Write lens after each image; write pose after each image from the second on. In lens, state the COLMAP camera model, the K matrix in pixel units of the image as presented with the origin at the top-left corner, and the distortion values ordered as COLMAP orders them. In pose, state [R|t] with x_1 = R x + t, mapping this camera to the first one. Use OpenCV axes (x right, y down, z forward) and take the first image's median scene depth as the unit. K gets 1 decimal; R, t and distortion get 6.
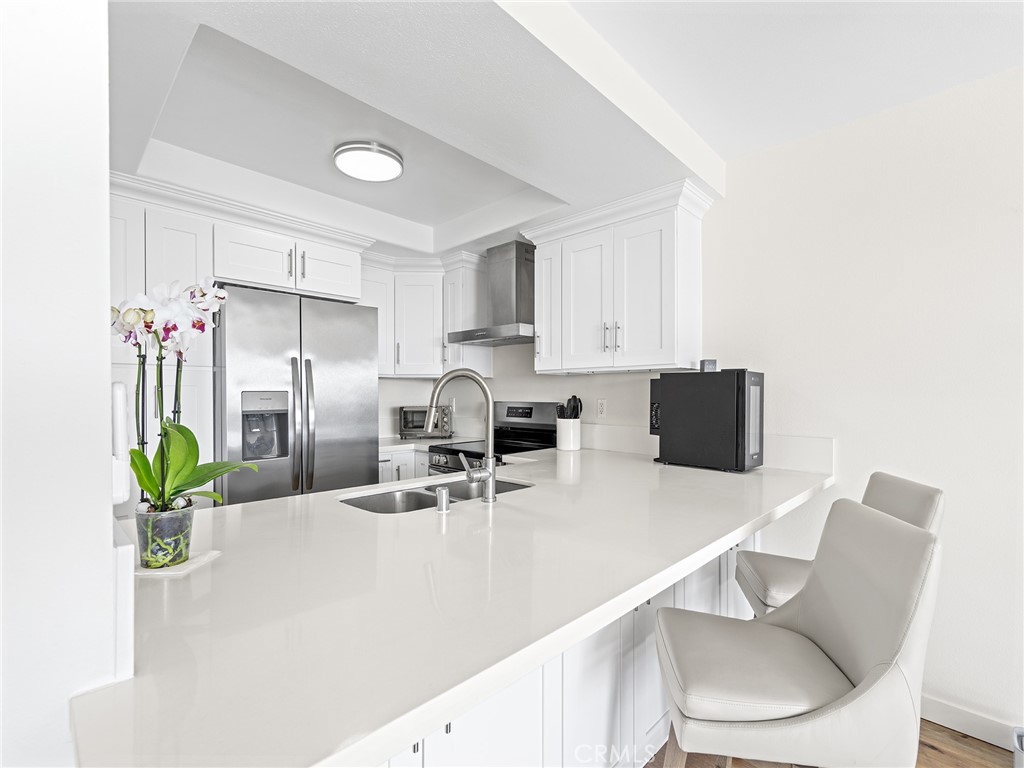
lens RADIAL K [[475.3, 0, 510.7], [0, 475.3, 393.3], [0, 0, 1]] dist [0.001786, 0.000384]
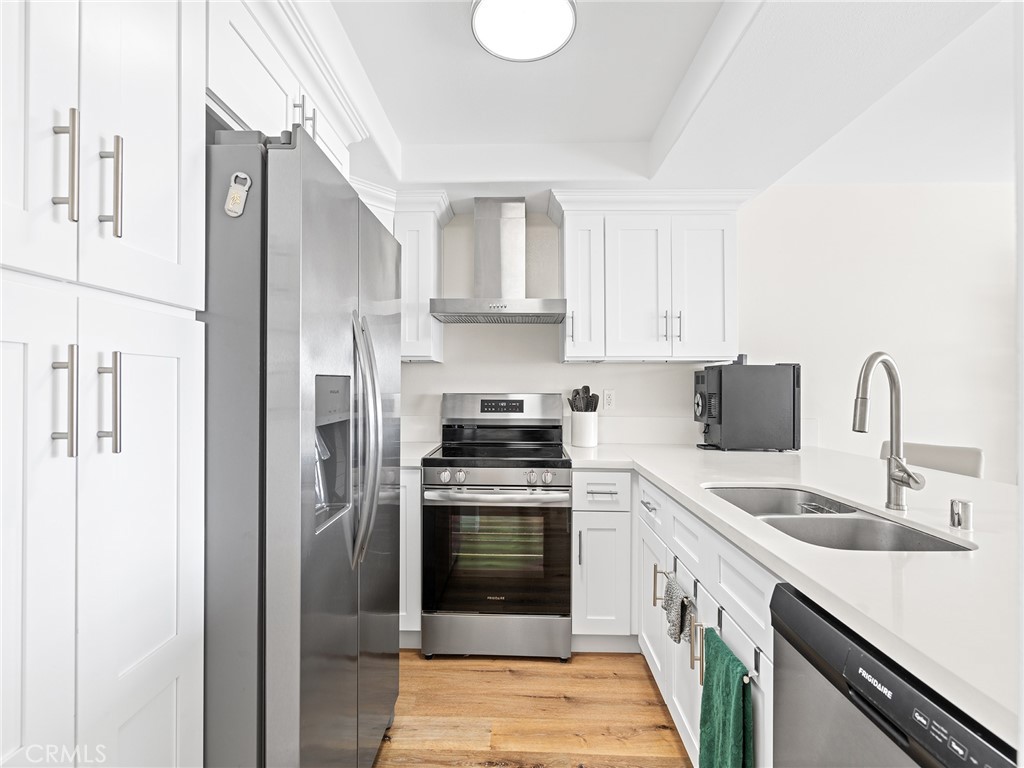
lens RADIAL K [[475.3, 0, 507.9], [0, 475.3, 378.0], [0, 0, 1]] dist [0.001786, 0.000384]
pose [[0.730977, 0.012711, 0.682284, -0.608221], [-0.005361, 0.999903, -0.012885, 0.002160], [-0.682381, 0.005761, 0.730974, 0.447991]]
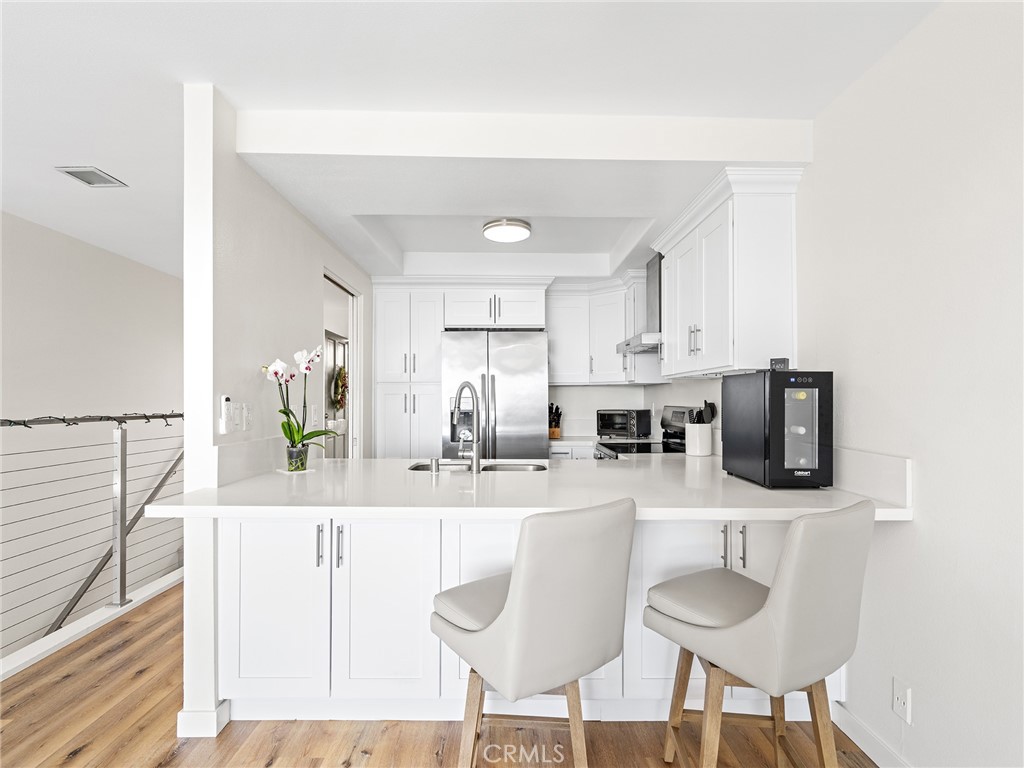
lens RADIAL K [[475.3, 0, 517.2], [0, 475.3, 393.7], [0, 0, 1]] dist [0.001786, 0.000384]
pose [[0.699120, -0.006585, -0.714974, 0.575135], [-0.000622, 0.999952, -0.009819, 0.001305], [0.715004, 0.007309, 0.699082, 0.048049]]
